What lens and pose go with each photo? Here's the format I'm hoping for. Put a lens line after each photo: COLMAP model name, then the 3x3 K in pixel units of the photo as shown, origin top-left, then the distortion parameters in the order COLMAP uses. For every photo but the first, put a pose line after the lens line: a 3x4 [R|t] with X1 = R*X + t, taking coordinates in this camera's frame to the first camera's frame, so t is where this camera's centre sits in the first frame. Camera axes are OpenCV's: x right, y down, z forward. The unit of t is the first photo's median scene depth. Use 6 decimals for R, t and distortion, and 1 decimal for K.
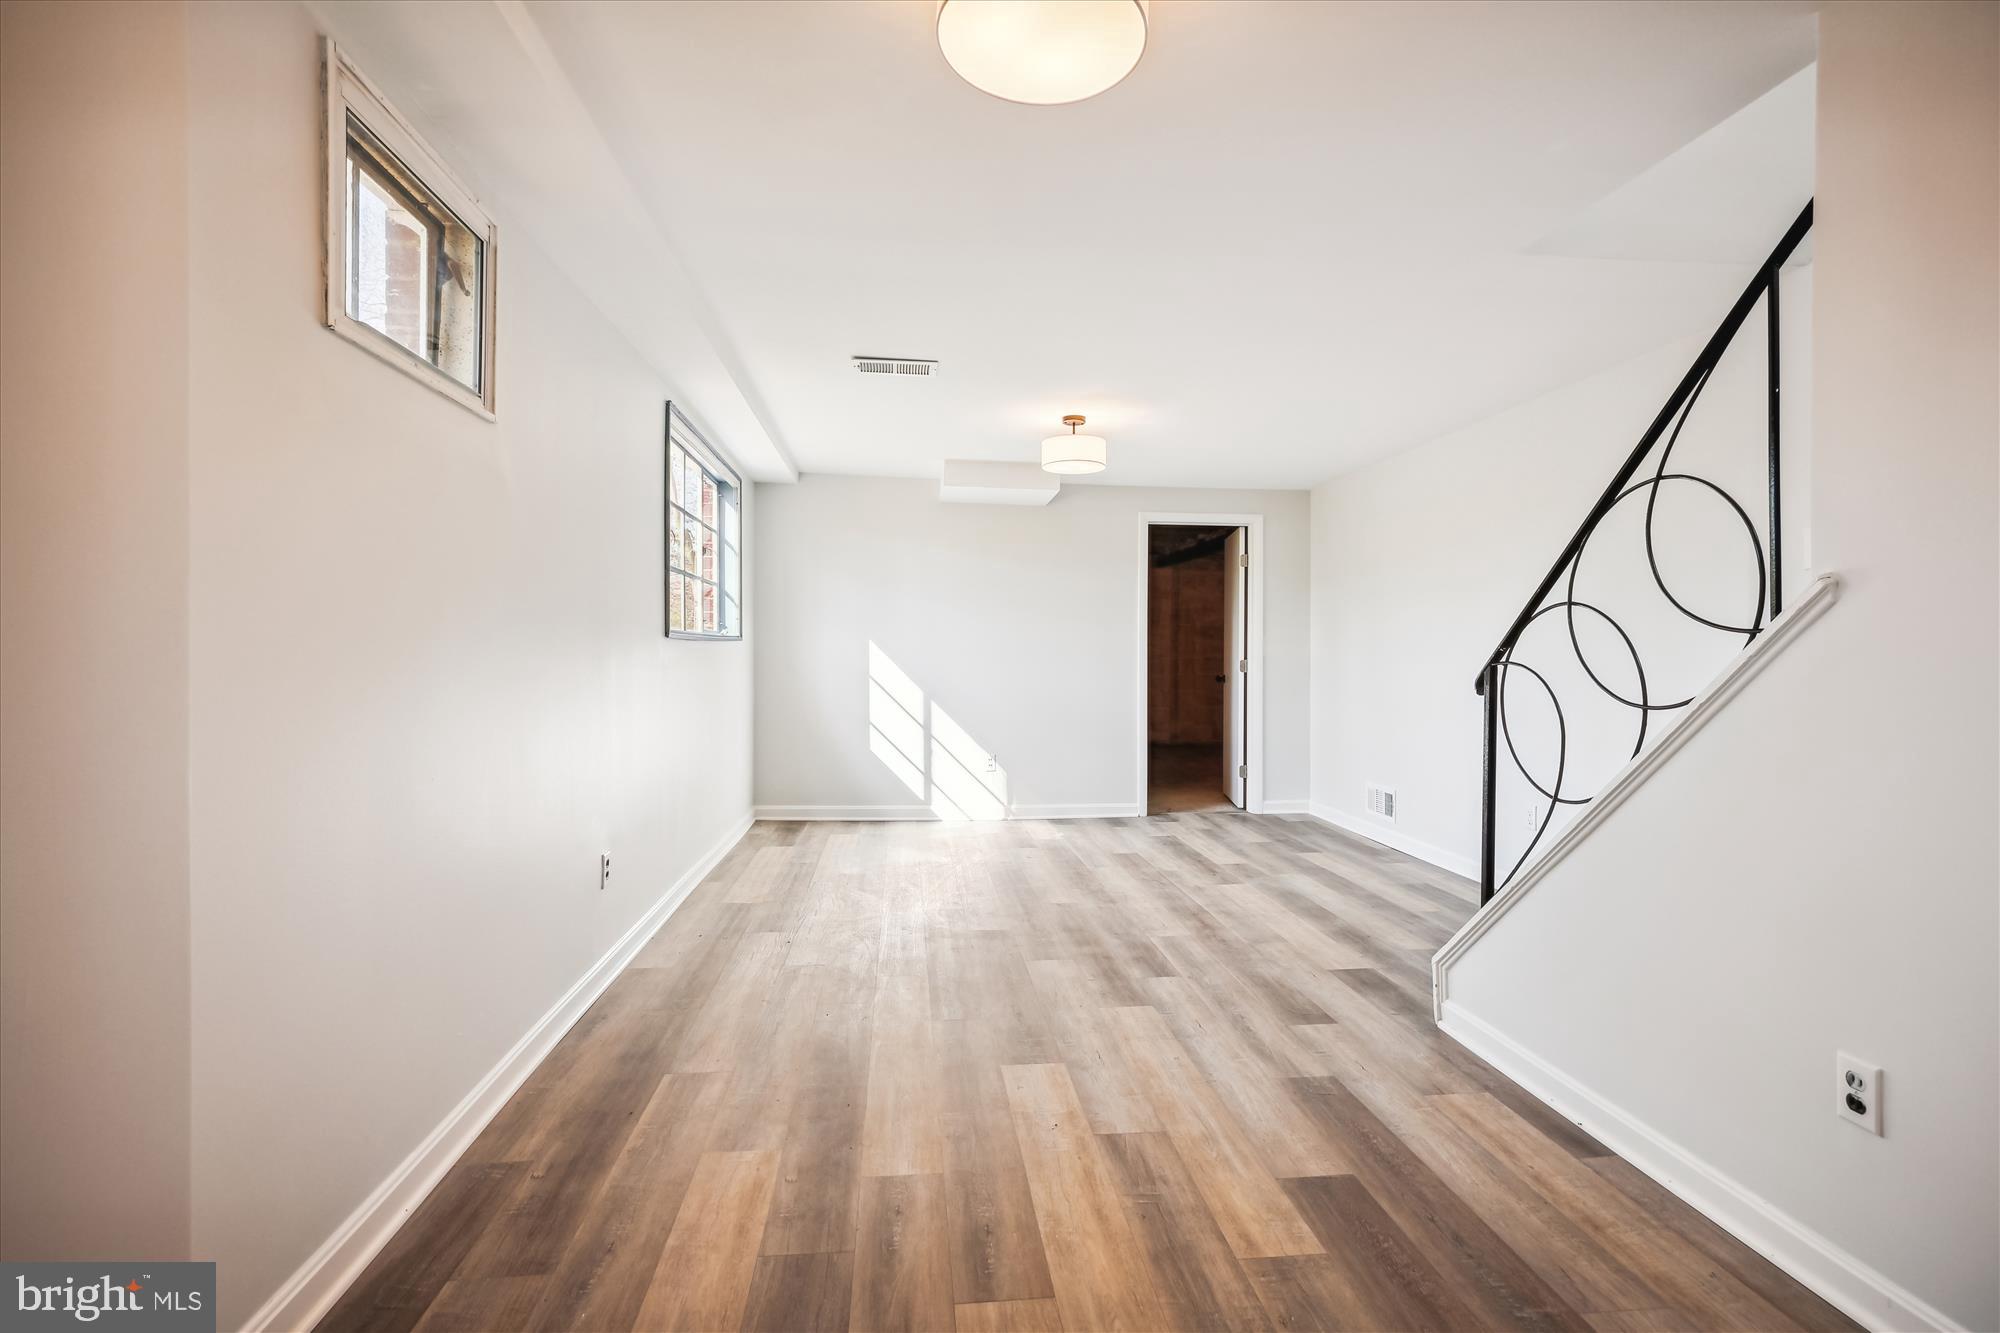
lens RADIAL K [[920.9, 0, 1006.8], [0, 920.9, 643.5], [0, 0, 1]] dist [-0.000790, 0.000224]
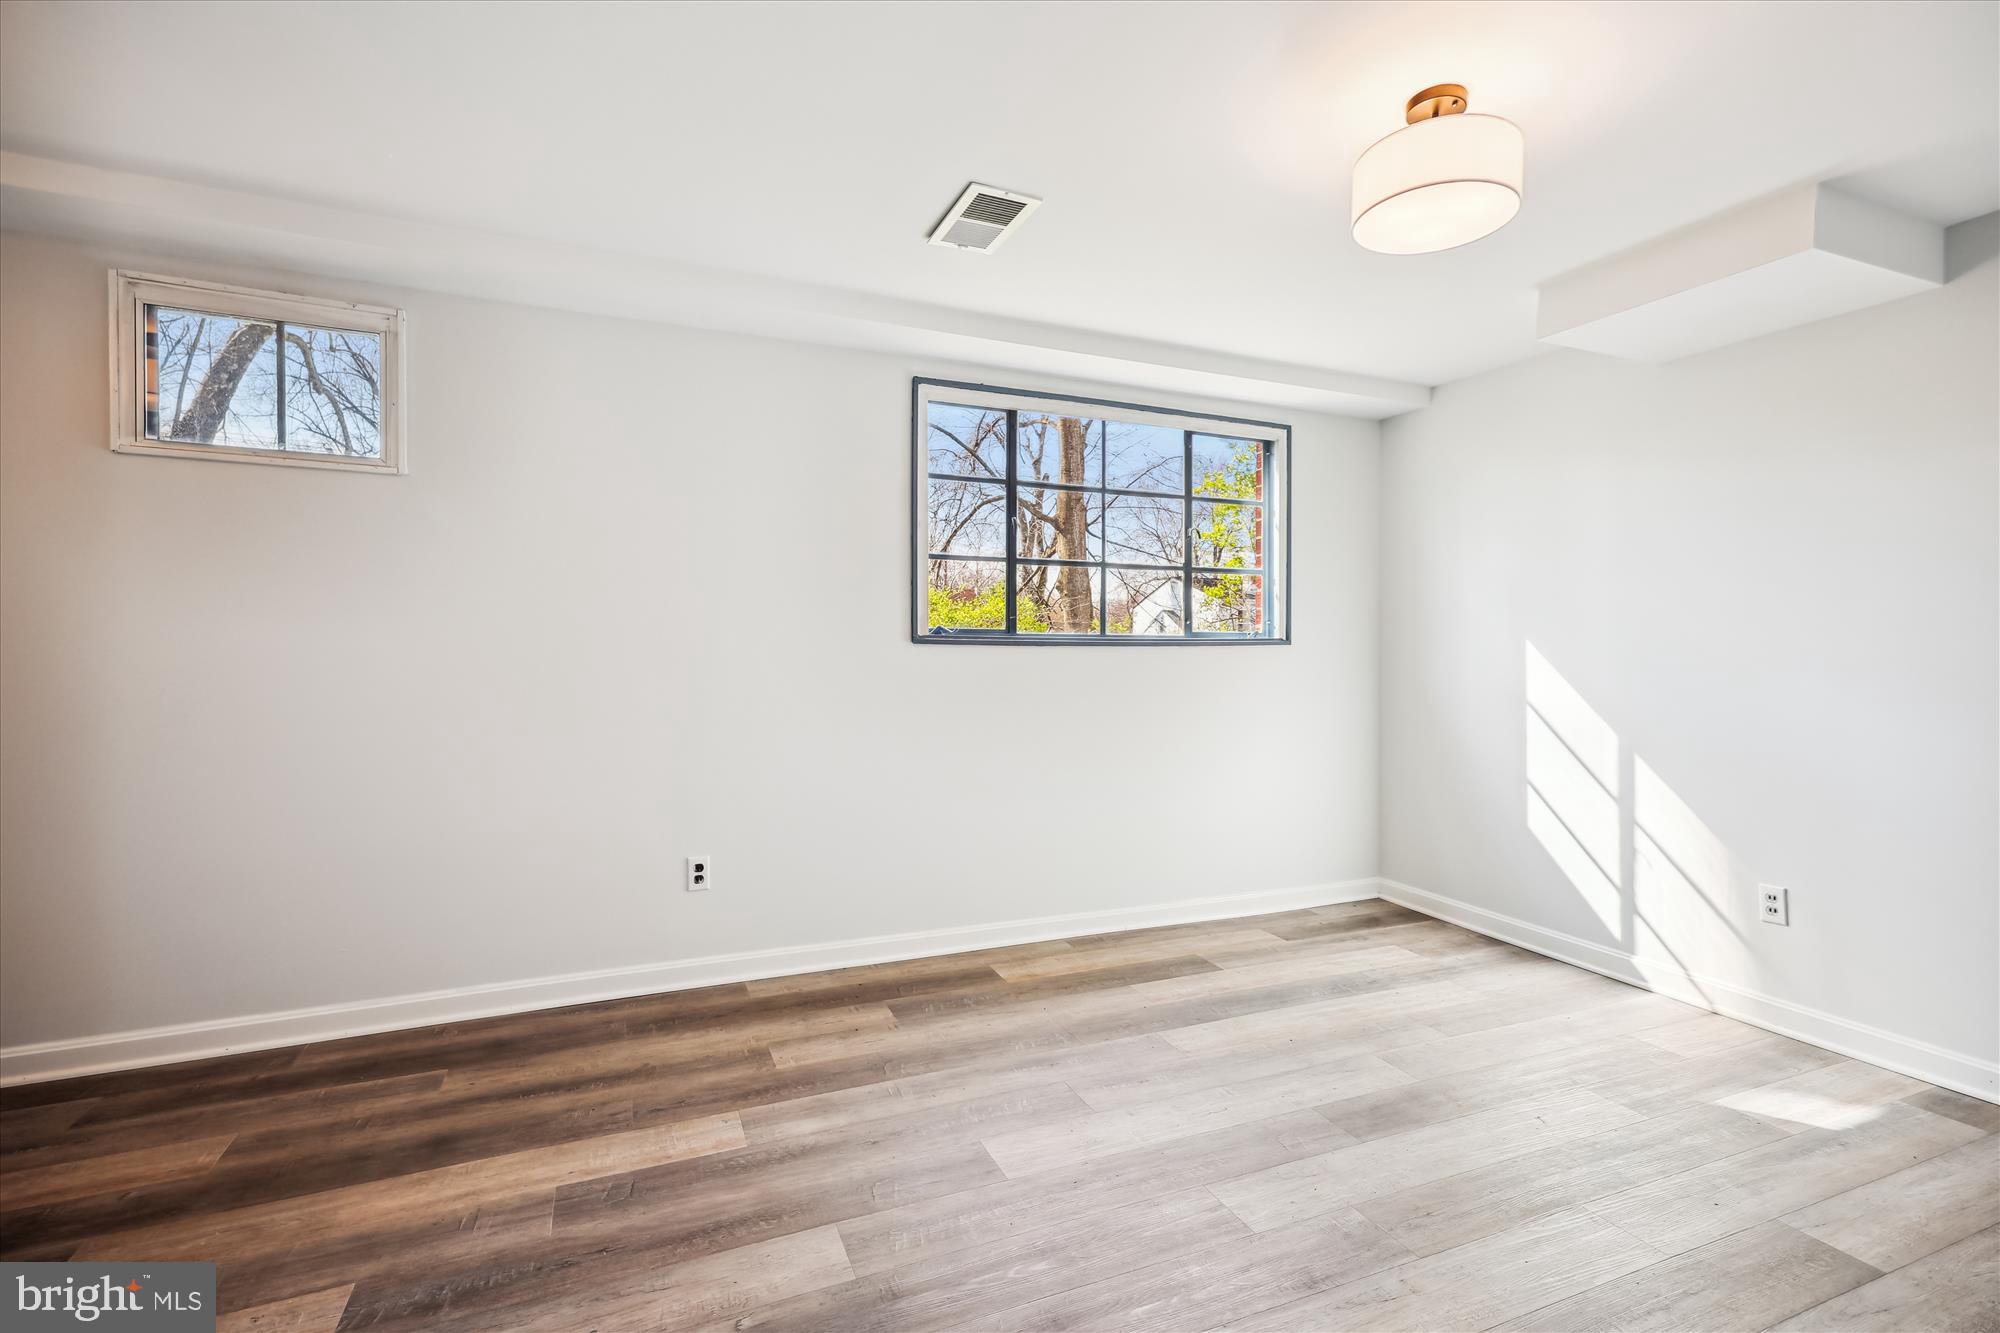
lens RADIAL K [[901.2, 0, 1000.0], [0, 901.2, 666.5], [0, 0, 1]] dist [0.001687, 0.000094]
pose [[0.292792, 0.004525, -0.956165, 0.597173], [0.006130, 0.999959, 0.006610, 0.014674], [0.956156, -0.007796, 0.292753, 1.014900]]
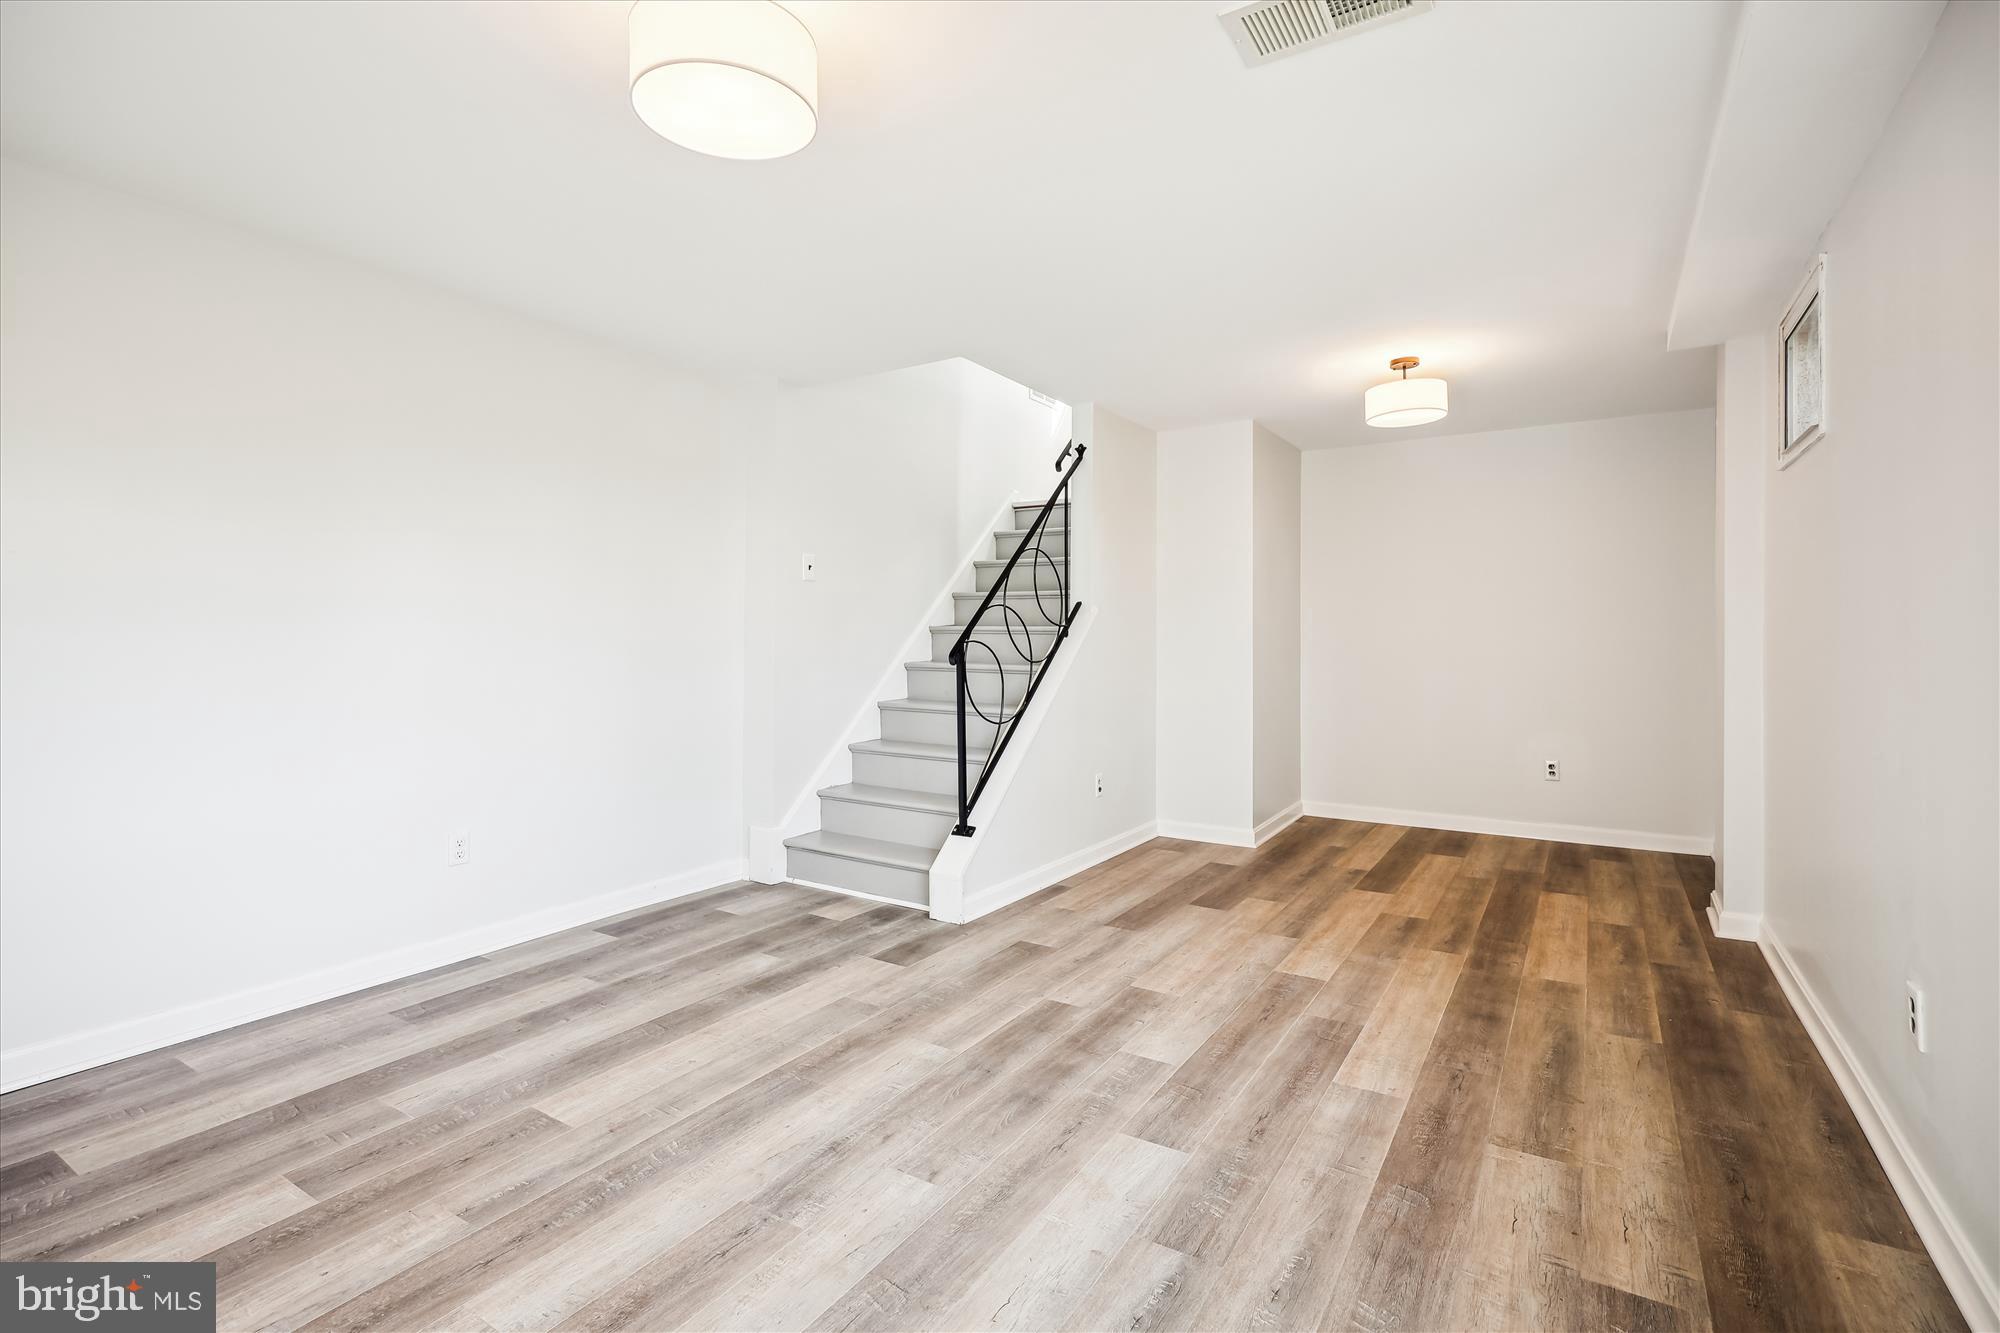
lens RADIAL K [[920.9, 0, 1006.8], [0, 920.9, 643.5], [0, 0, 1]] dist [-0.000790, 0.000224]
pose [[-0.778879, -0.006329, 0.627143, -0.345201], [-0.007782, 0.999970, 0.000426, 0.020304], [-0.627126, -0.004549, -0.778904, 1.770581]]
